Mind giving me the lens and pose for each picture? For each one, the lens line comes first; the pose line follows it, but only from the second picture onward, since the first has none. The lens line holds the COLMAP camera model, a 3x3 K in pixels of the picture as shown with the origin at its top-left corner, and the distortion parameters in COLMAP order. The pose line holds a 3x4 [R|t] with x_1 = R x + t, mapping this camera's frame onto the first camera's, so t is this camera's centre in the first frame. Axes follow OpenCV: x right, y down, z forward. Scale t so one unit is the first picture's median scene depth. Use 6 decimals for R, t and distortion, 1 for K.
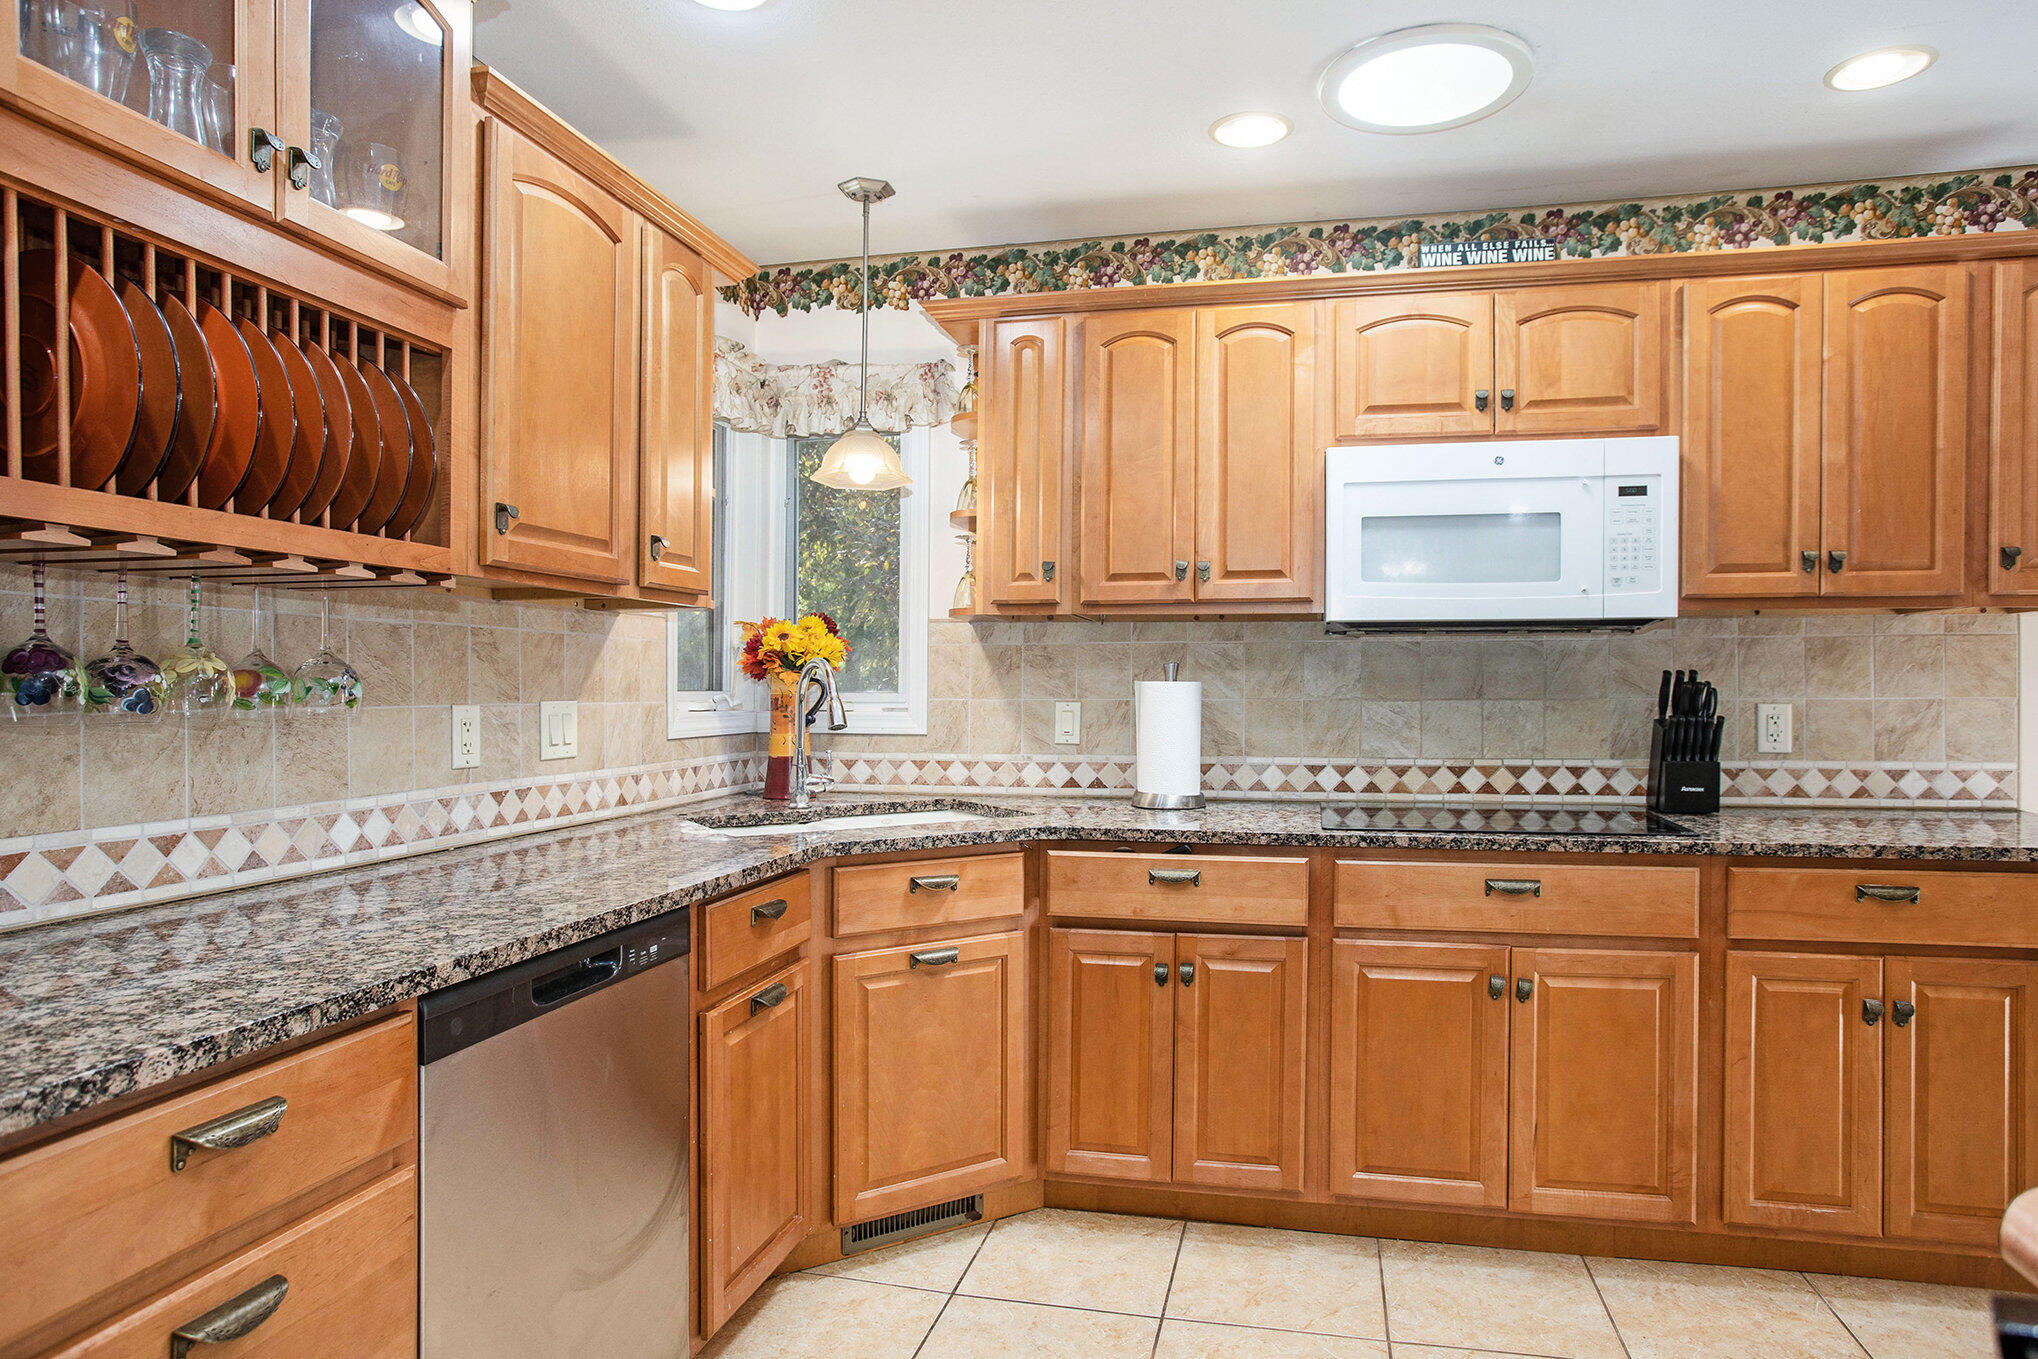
lens RADIAL K [[1149.9, 0, 974.3], [0, 1149.9, 698.2], [0, 0, 1]] dist [-0.080224, 0.081206]
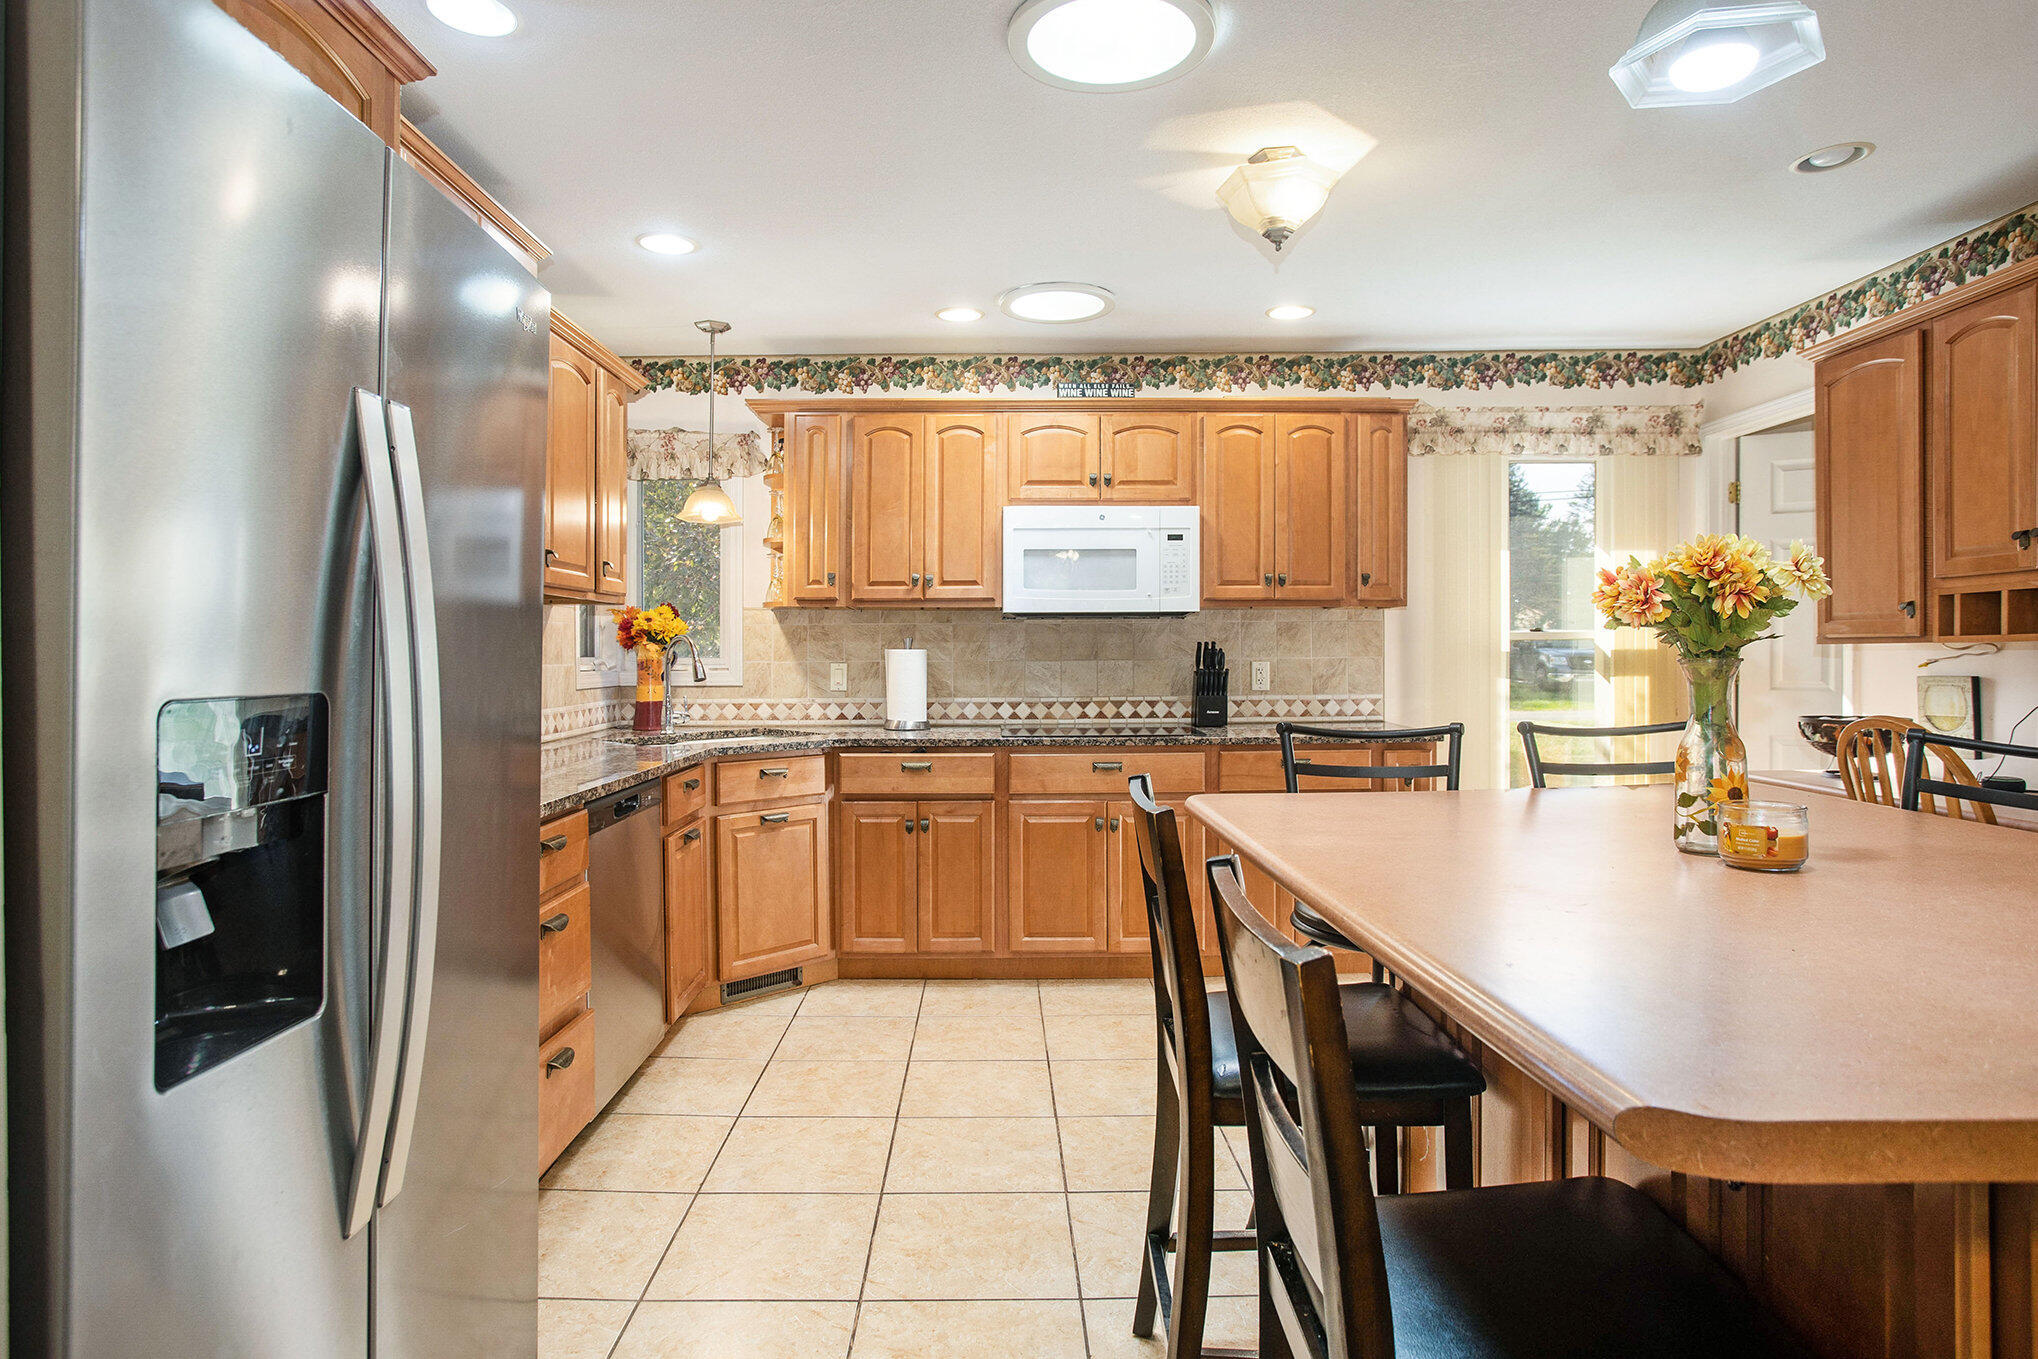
lens RADIAL K [[1149.9, 0, 974.3], [0, 1149.9, 698.2], [0, 0, 1]] dist [-0.080224, 0.081206]
pose [[0.962470, -0.014556, 0.270998, -0.177739], [0.007486, 0.999605, 0.027105, 0.010987], [-0.271285, -0.024059, 0.962198, -0.569587]]
